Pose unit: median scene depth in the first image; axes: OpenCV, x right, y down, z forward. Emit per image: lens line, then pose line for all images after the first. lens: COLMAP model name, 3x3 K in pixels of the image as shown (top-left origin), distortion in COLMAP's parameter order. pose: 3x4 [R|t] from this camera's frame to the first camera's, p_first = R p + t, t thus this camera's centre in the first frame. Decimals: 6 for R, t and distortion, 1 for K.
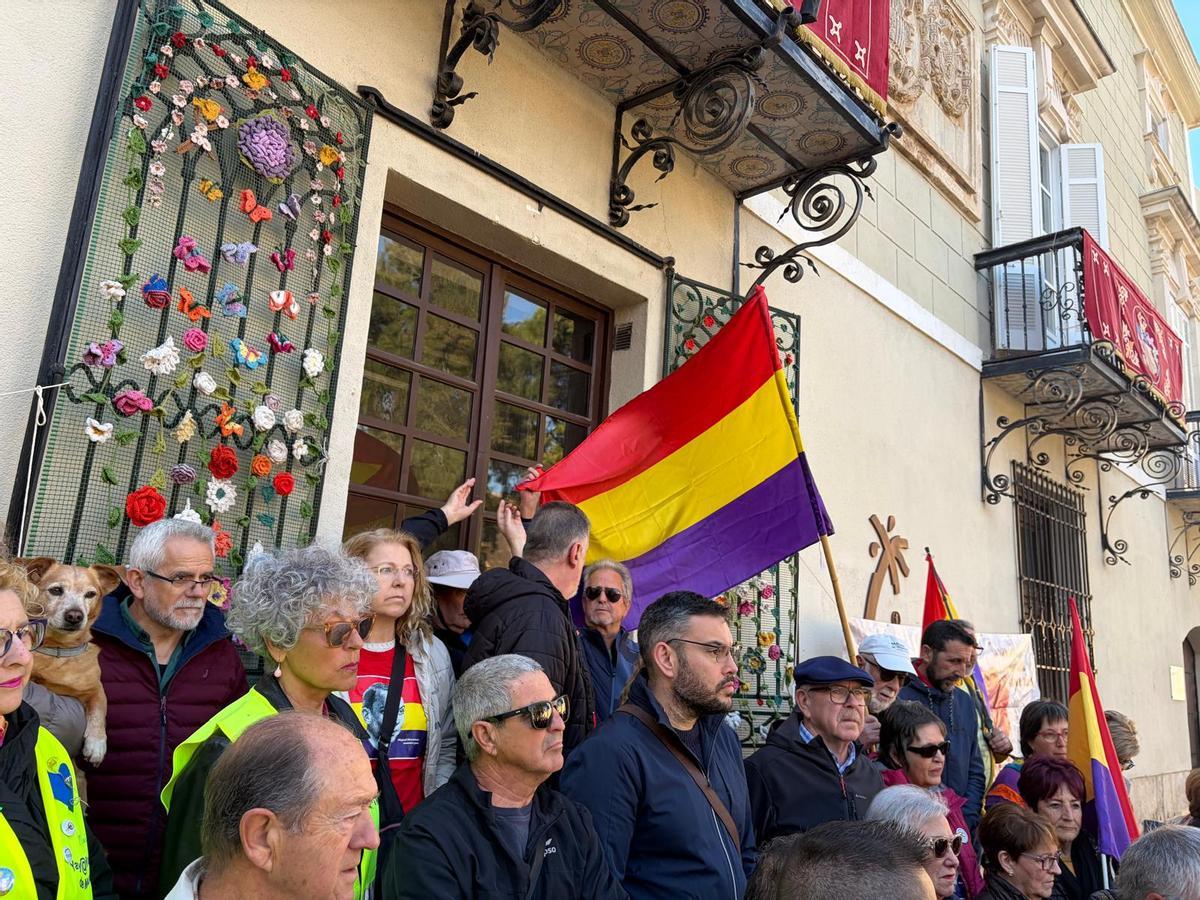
lens RADIAL K [[916.8, 0, 604.9], [0, 916.8, 454.1], [0, 0, 1]] dist [0.025665, 0.004383]
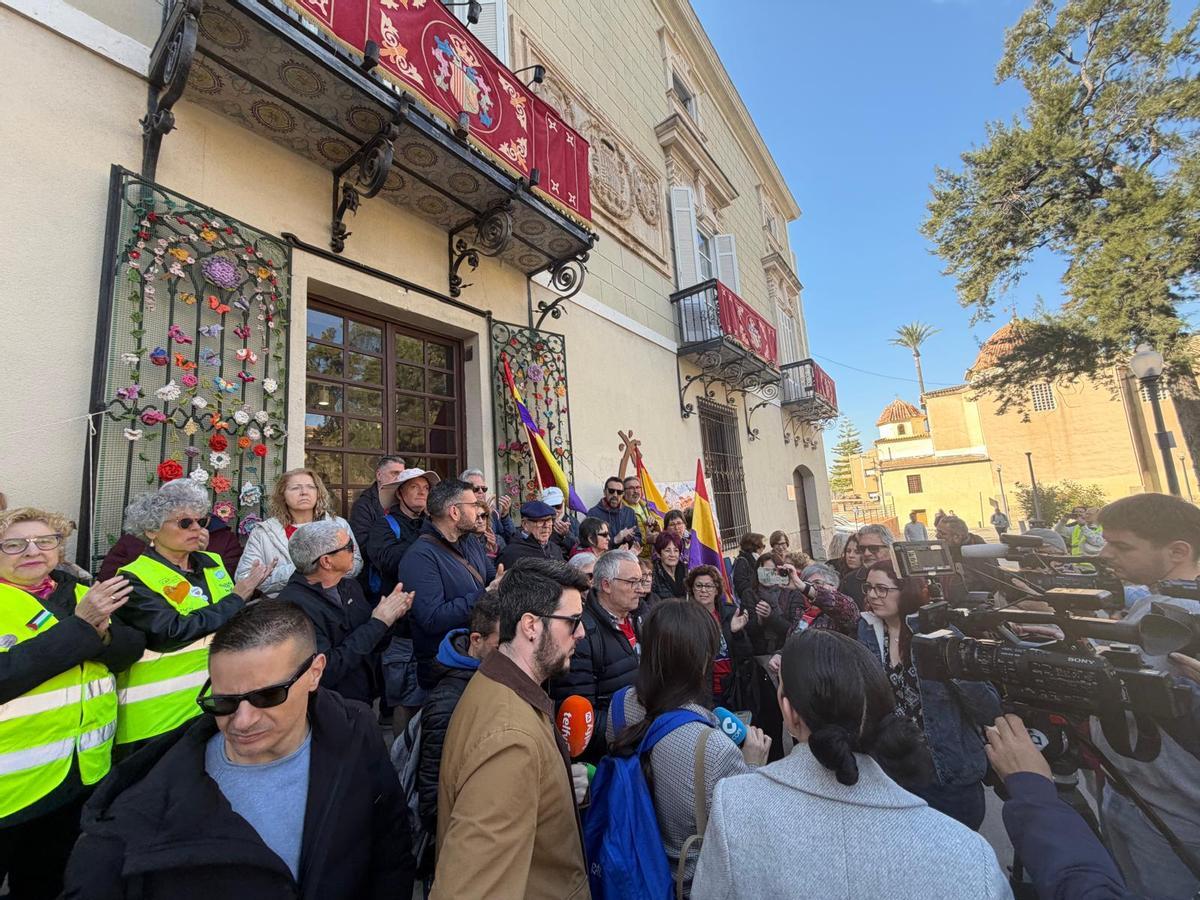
lens RADIAL K [[475.5, 0, 596.0], [0, 475.5, 449.8], [0, 0, 1]] dist [0.002115, -0.000014]
pose [[0.986514, -0.112765, 0.118630, 0.178935], [0.102014, 0.990416, 0.093110, 0.008178], [-0.127993, -0.079753, 0.988563, -0.060550]]
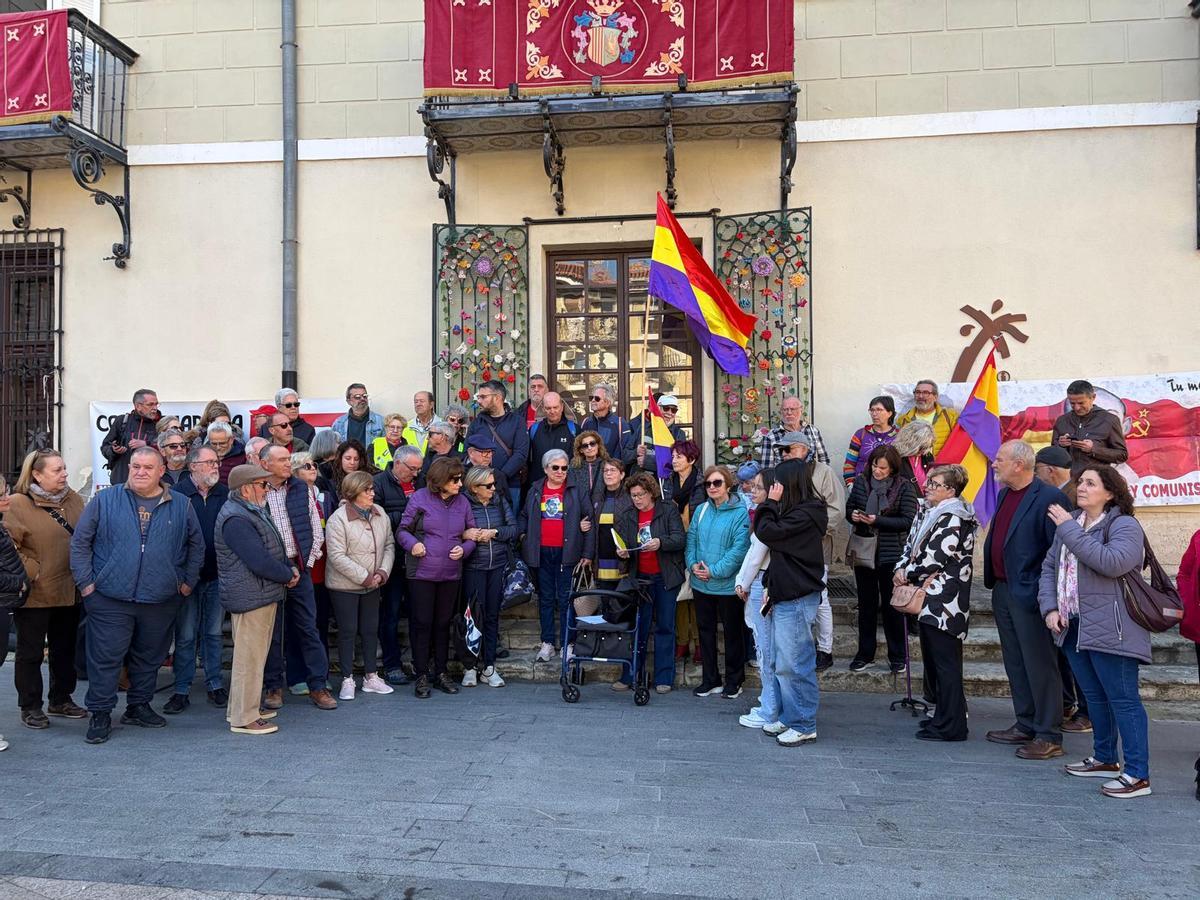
lens RADIAL K [[930.8, 0, 604.8], [0, 930.8, 452.5], [0, 0, 1]] dist [0.034693, -0.031918]
pose [[0.595049, -0.085319, -0.799148, 1.746012], [0.226955, 0.971717, 0.065249, 0.108665], [0.770979, -0.220197, 0.597583, -0.486094]]
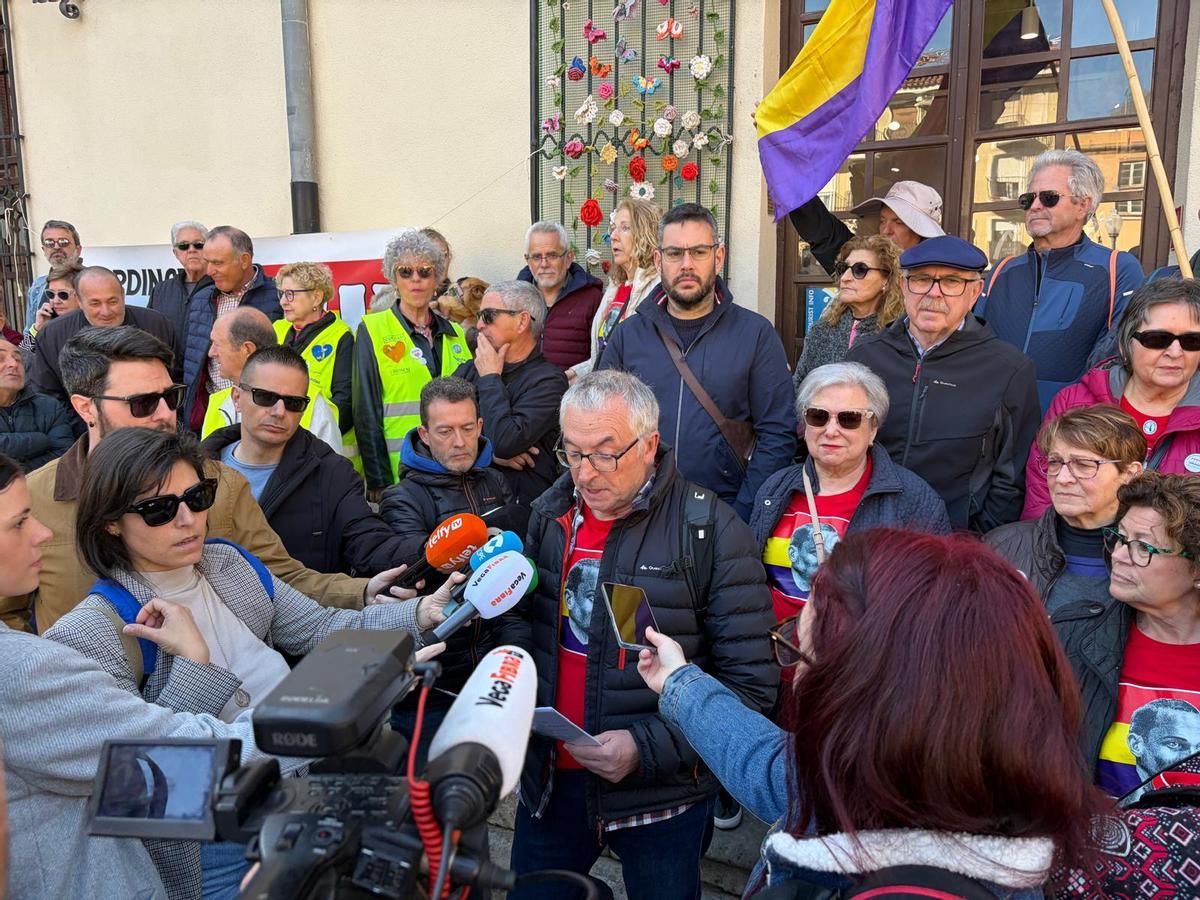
lens RADIAL K [[930.8, 0, 604.8], [0, 930.8, 452.5], [0, 0, 1]] dist [0.034693, -0.031918]
pose [[0.291544, 0.068144, -0.954127, 0.739817], [0.240765, 0.960119, 0.142140, 0.158682], [0.925761, -0.271161, 0.263510, 0.327382]]
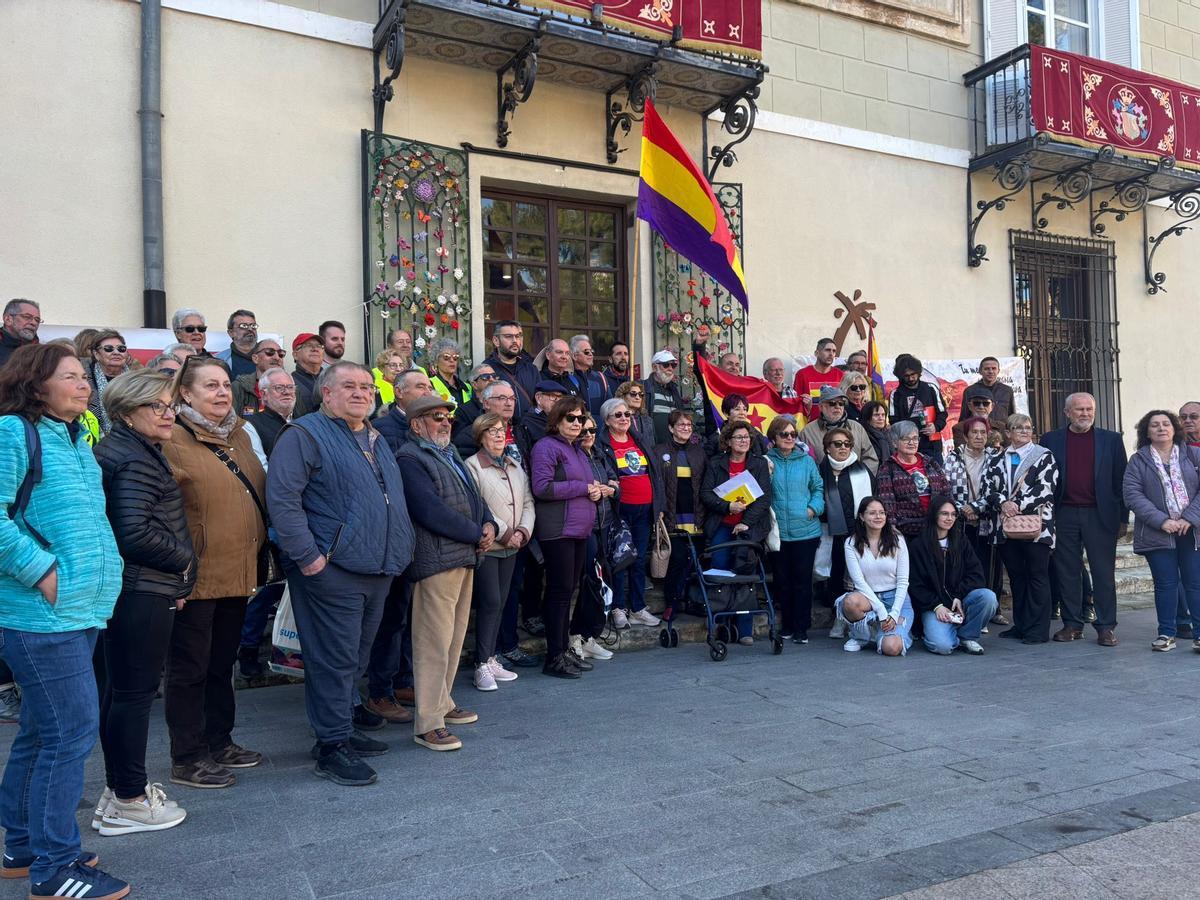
lens RADIAL K [[917.1, 0, 631.1], [0, 917.1, 448.9], [0, 0, 1]] dist [0.066409, -0.072492]
pose [[0.942539, -0.085787, -0.322893, 0.728623], [0.149595, 0.972540, 0.178288, -0.010602], [0.298732, -0.216346, 0.929491, -1.050035]]
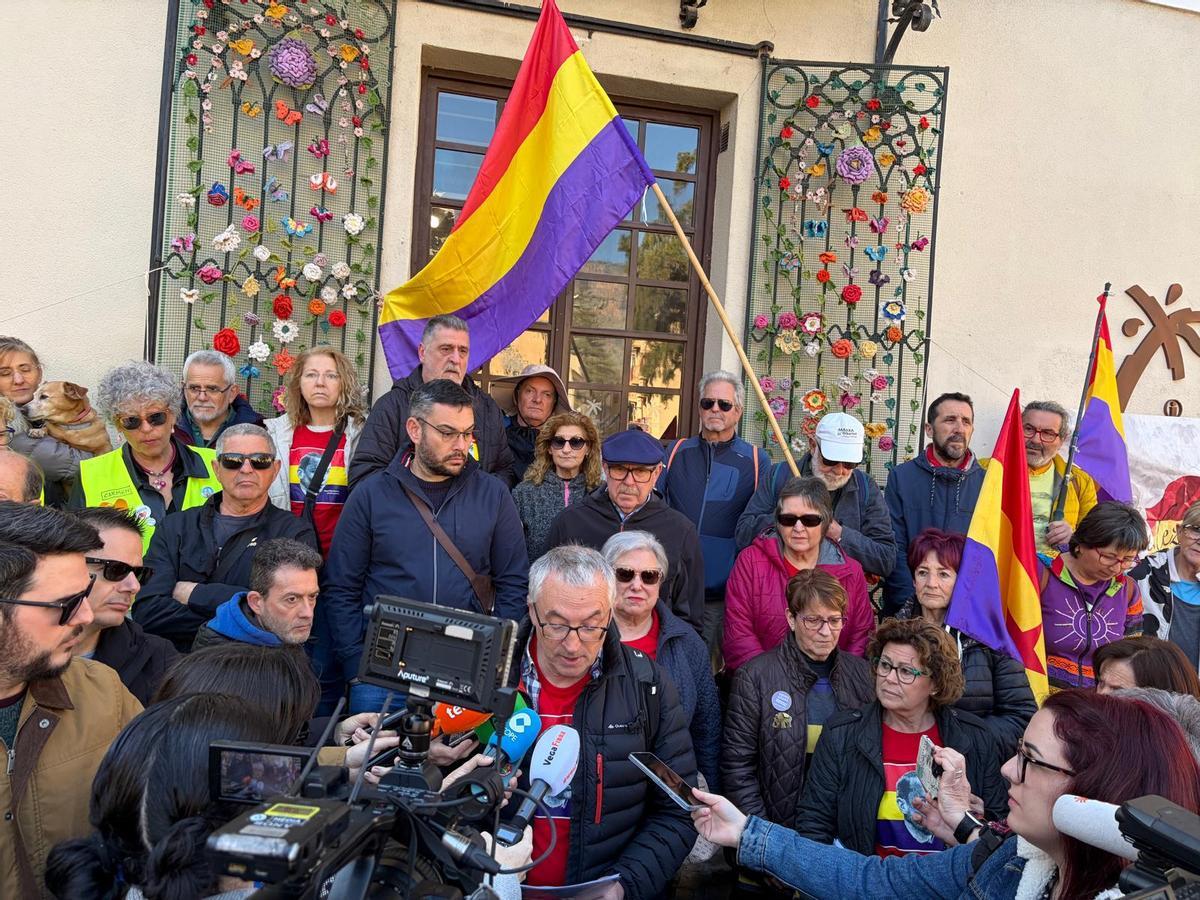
lens RADIAL K [[916.8, 0, 604.9], [0, 916.8, 454.1], [0, 0, 1]] dist [0.025665, 0.004383]
pose [[0.831199, -0.008091, -0.555916, 0.586787], [0.114489, 0.980955, 0.156905, 0.048142], [0.544060, -0.194065, 0.816295, 0.044364]]
